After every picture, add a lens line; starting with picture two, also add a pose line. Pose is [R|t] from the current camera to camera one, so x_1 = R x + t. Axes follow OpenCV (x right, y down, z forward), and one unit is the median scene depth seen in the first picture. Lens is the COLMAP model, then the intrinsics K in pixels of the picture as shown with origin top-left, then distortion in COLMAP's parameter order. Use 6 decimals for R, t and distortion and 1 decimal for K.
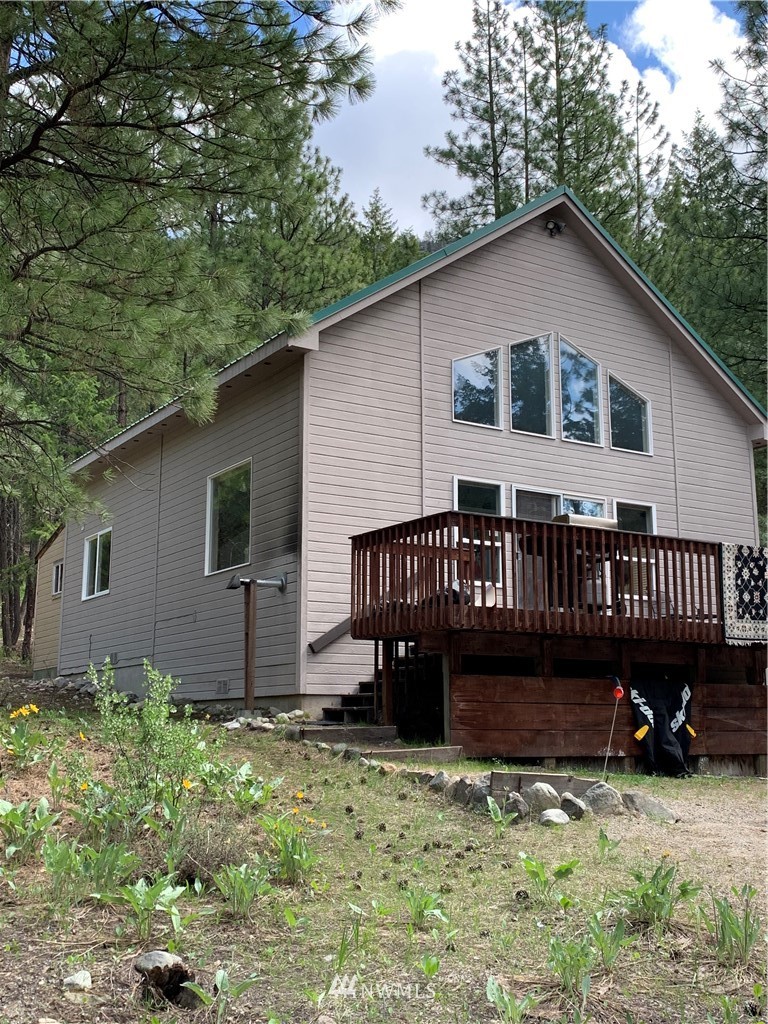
lens RADIAL K [[1140.1, 0, 402.5], [0, 1140.1, 508.0], [0, 0, 1]] dist [0.063333, -0.024311]
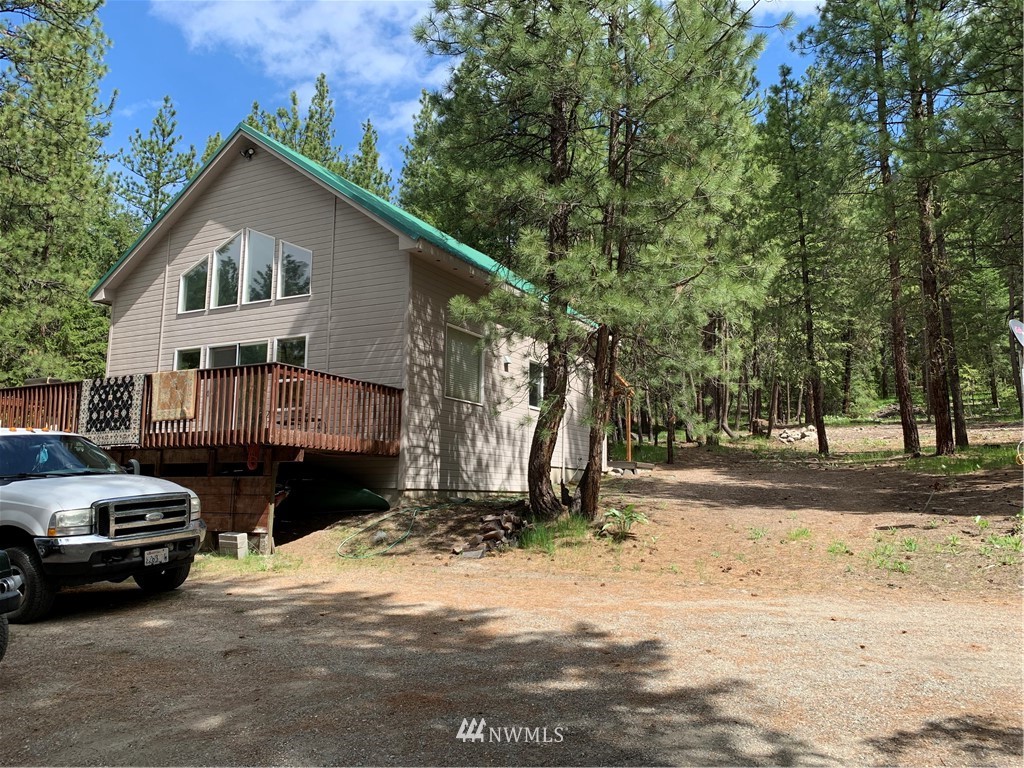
lens RADIAL K [[782.2, 0, 512.0], [0, 782.2, 384.0], [0, 0, 1]] dist [0.033774, -0.027193]
pose [[0.481523, -0.119092, -0.868304, 1.334637], [0.157415, 0.986366, -0.047989, 0.159726], [0.862181, -0.113576, 0.493705, 0.931036]]
